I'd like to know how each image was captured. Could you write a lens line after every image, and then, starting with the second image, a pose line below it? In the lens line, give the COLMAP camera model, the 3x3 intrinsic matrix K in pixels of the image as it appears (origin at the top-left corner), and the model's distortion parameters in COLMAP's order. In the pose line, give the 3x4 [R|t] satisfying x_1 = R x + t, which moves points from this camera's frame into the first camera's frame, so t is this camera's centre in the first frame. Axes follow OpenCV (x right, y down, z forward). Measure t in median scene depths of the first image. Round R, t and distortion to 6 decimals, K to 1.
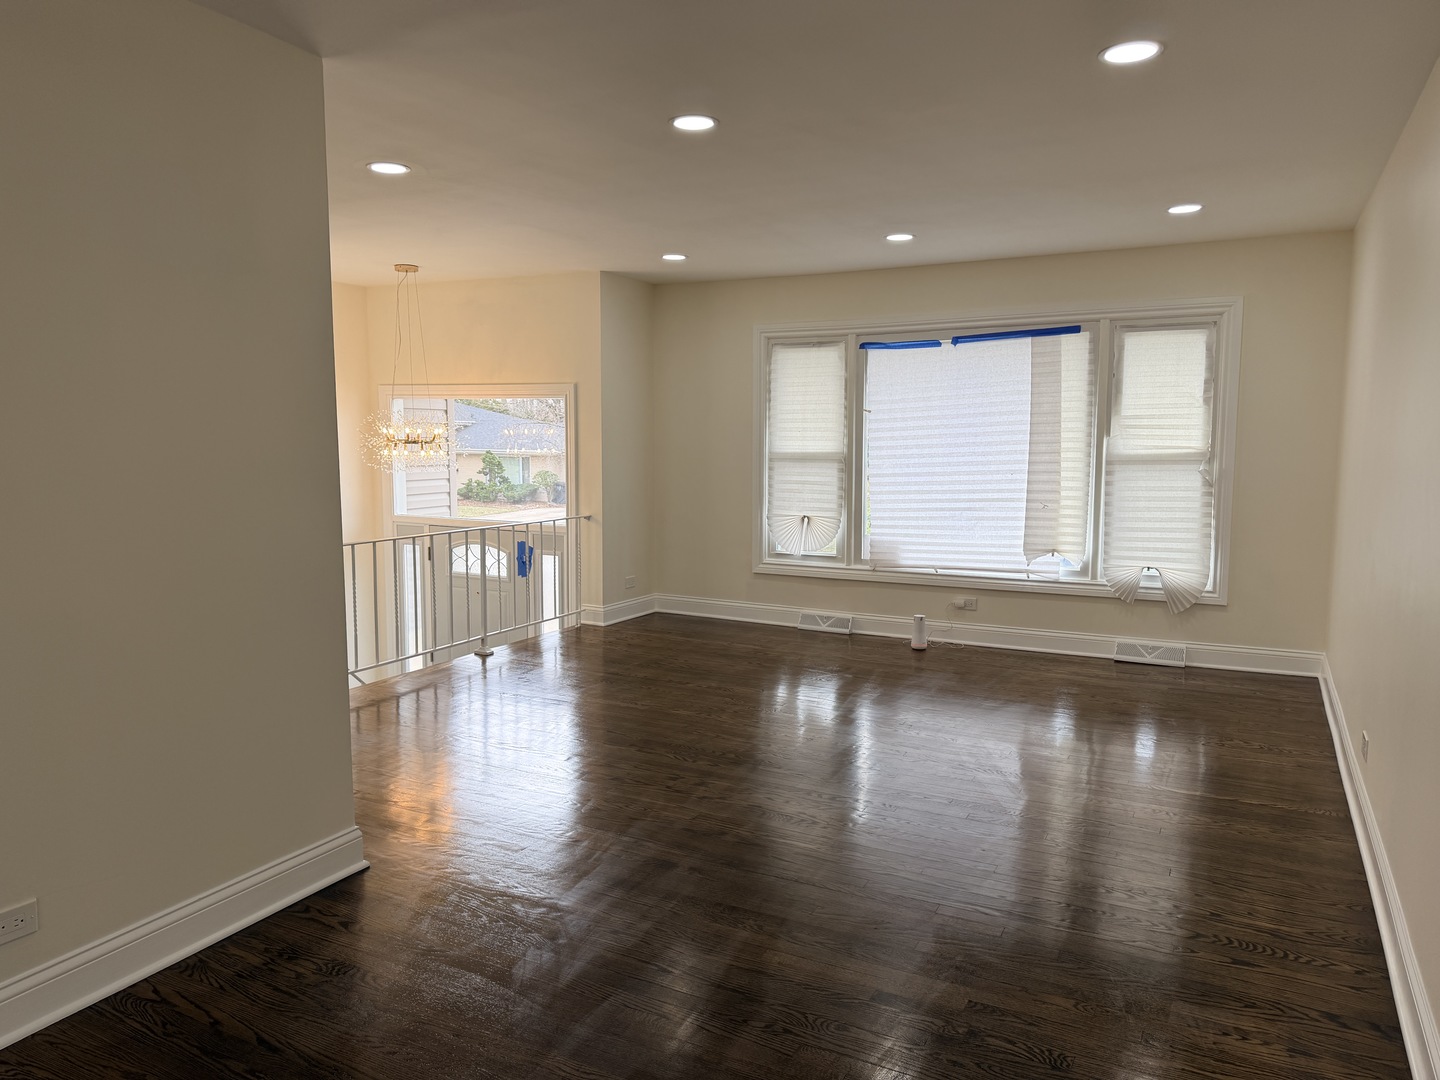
lens RADIAL K [[1000.0, 0, 720.6], [0, 1000.0, 542.4], [0, 0, 1]] dist [0.056780, -0.014552]
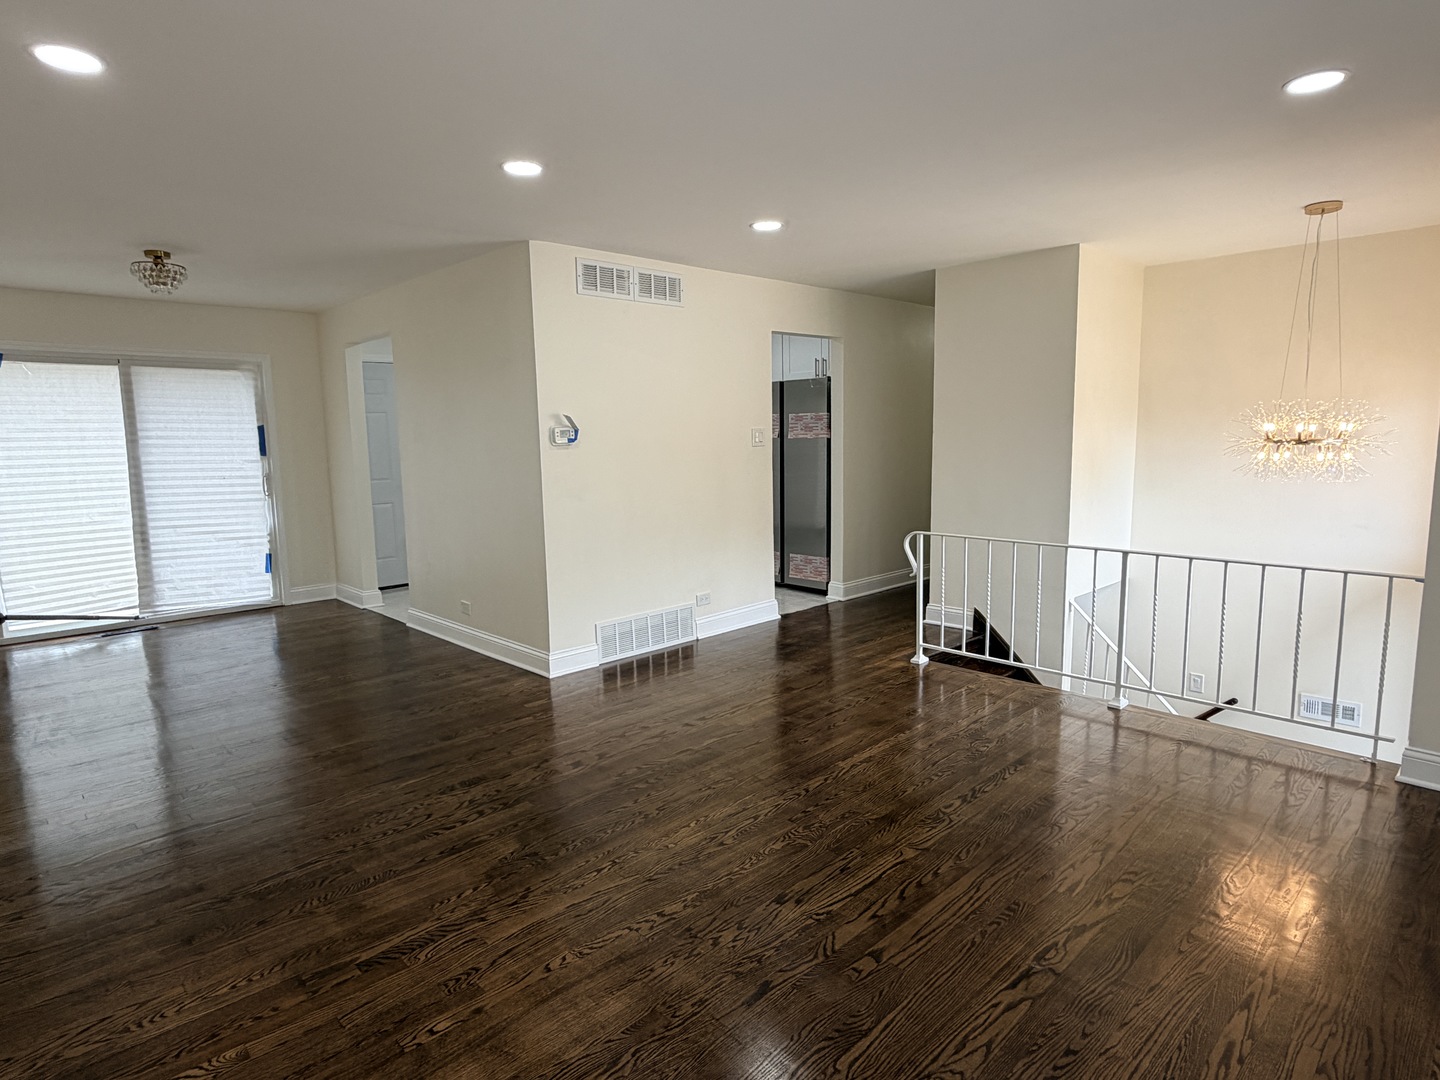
lens RADIAL K [[809.3, 0, 717.0], [0, 809.3, 539.3], [0, 0, 1]] dist [0.001647, -0.000045]
pose [[-0.313953, 0.127374, -0.940856, 0.435206], [-0.090770, 0.982394, 0.163286, -0.092523], [0.945090, 0.136665, -0.296864, 0.821975]]
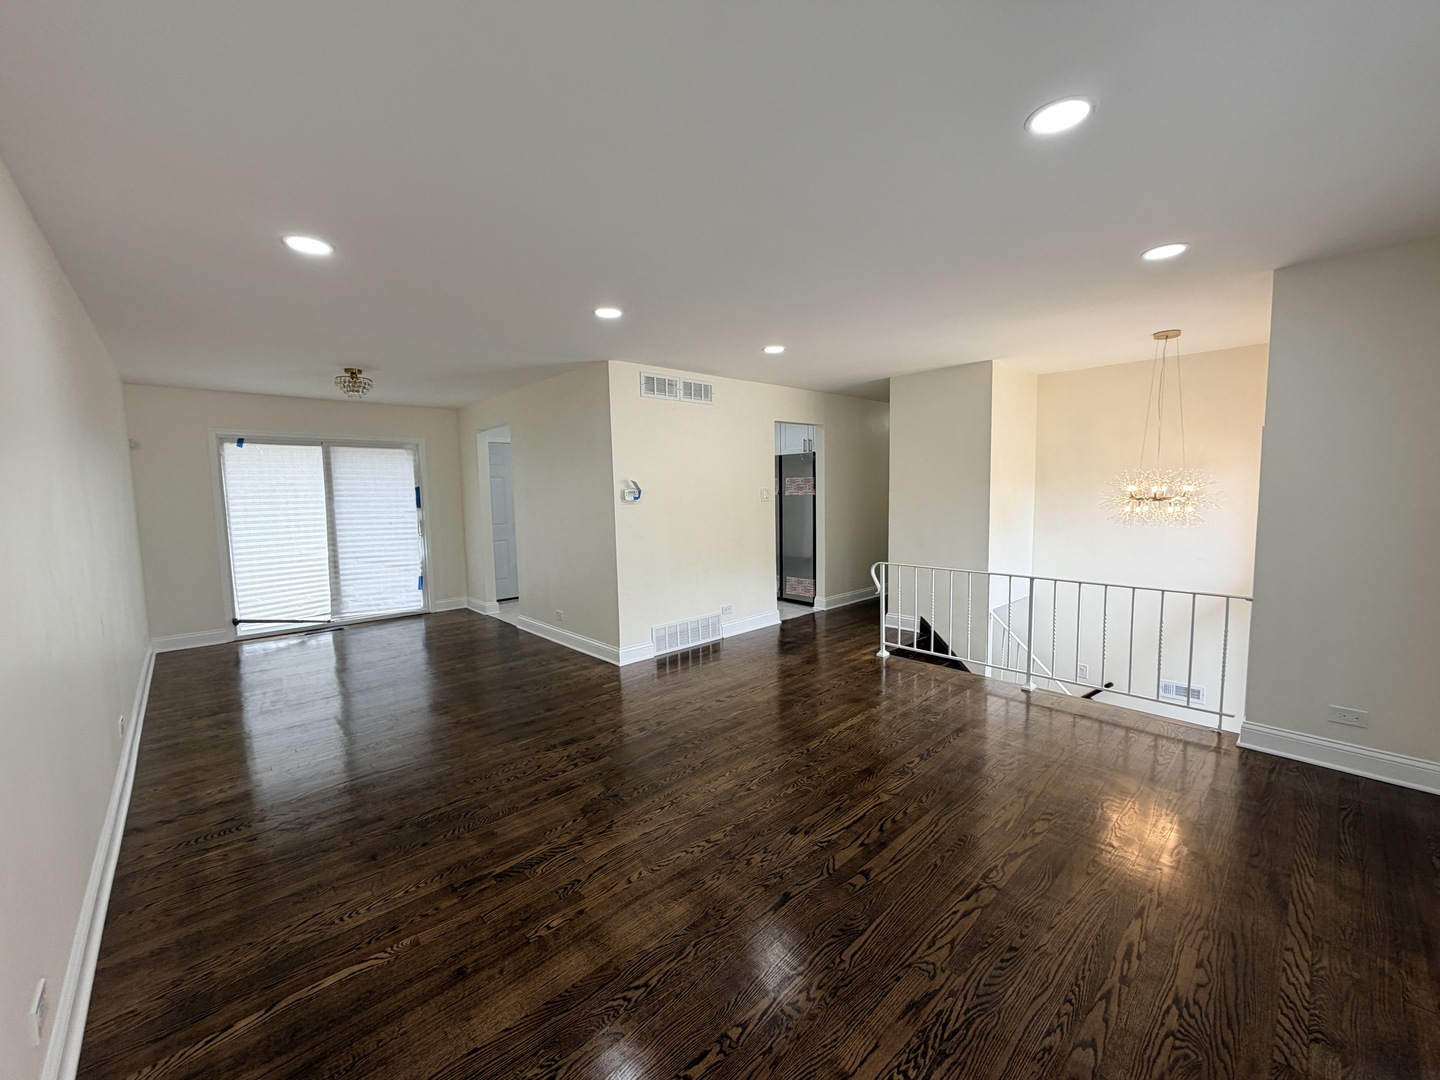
lens RADIAL K [[573.6, 0, 717.4], [0, 573.6, 539.9], [0, 0, 1]] dist [0.002073, -0.000785]
pose [[-0.331798, 0.087780, -0.939258, 0.440975], [-0.088656, 0.988353, 0.123686, -0.096523], [0.939175, 0.124310, -0.320152, 0.810275]]
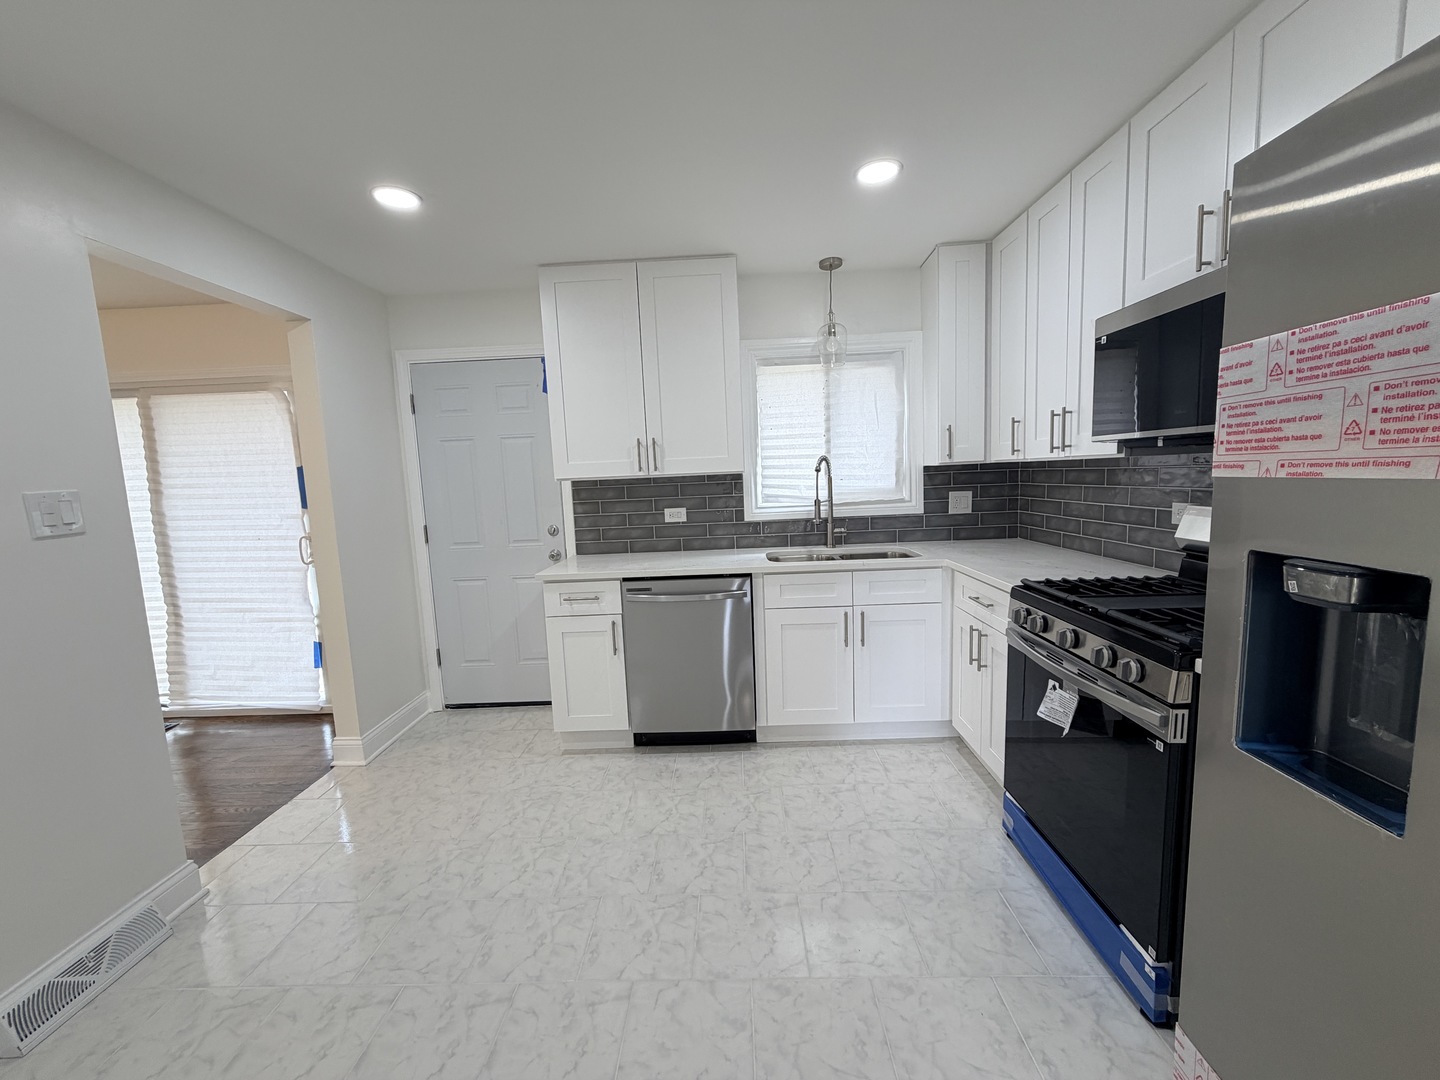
lens RADIAL K [[573.6, 0, 714.3], [0, 573.6, 542.4], [0, 0, 1]] dist [0.002073, -0.000785]
pose [[-0.897715, 0.089555, -0.431379, -0.462936], [-0.009053, 0.975167, 0.221285, -0.065803], [0.440483, 0.202556, -0.874612, 0.587346]]
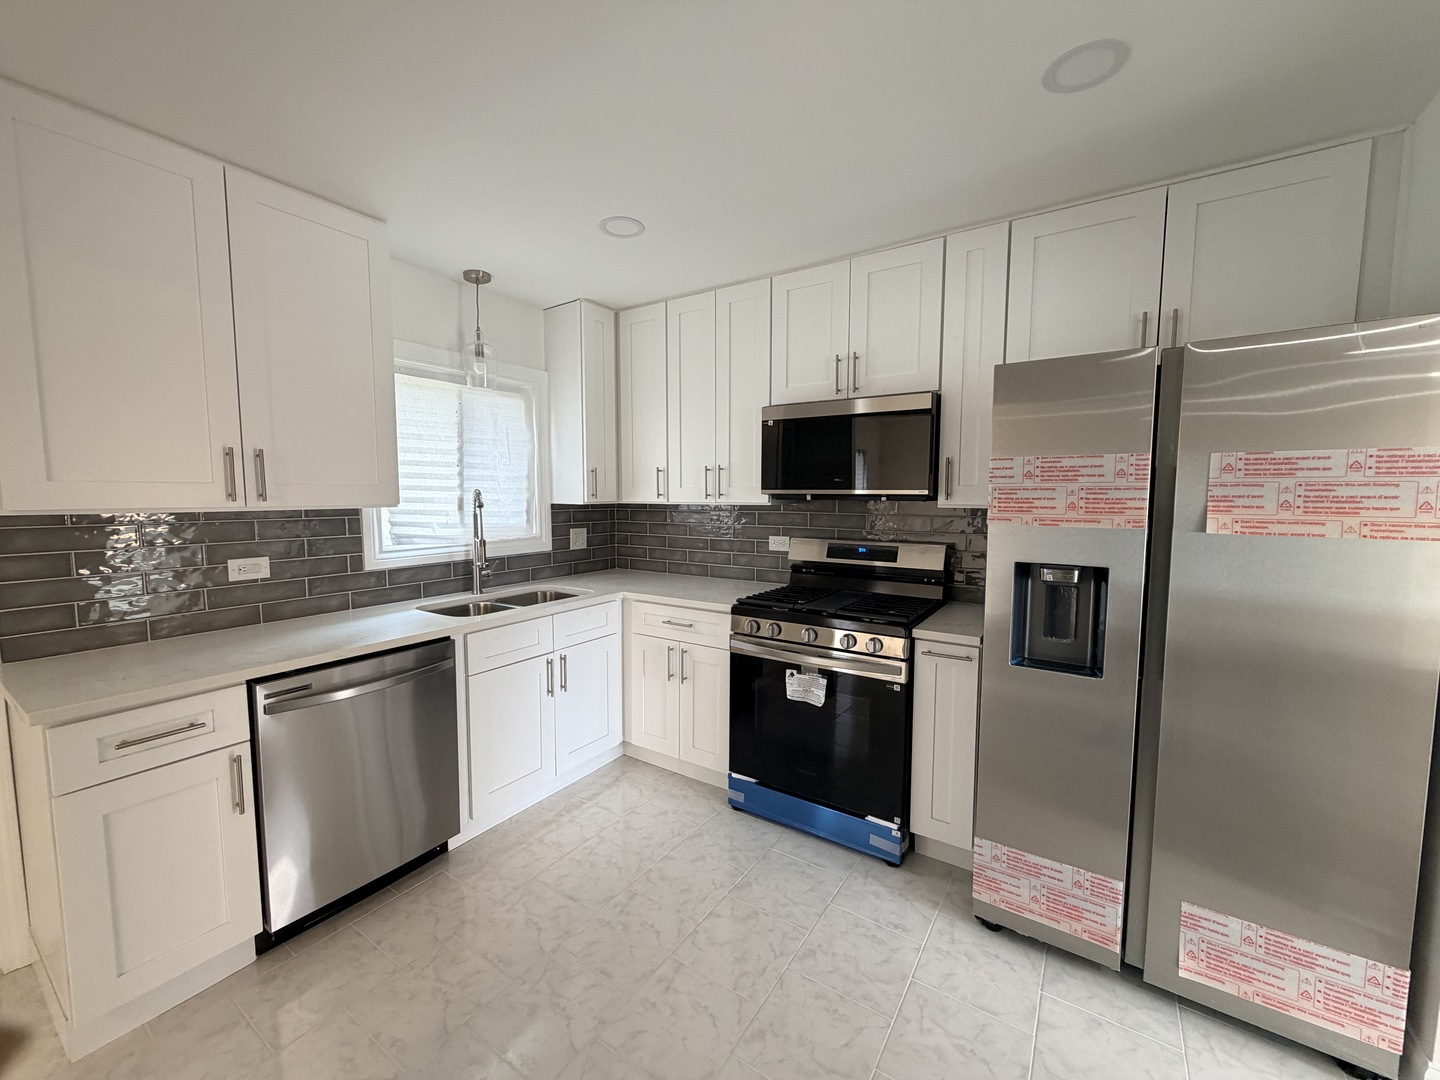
lens RADIAL K [[573.6, 0, 717.1], [0, 573.6, 542.0], [0, 0, 1]] dist [0.002073, -0.000785]
pose [[-0.100981, 0.083107, -0.991411, -0.358011], [-0.116891, 0.988612, 0.094778, -0.053723], [0.987998, 0.125458, -0.090117, 0.413097]]
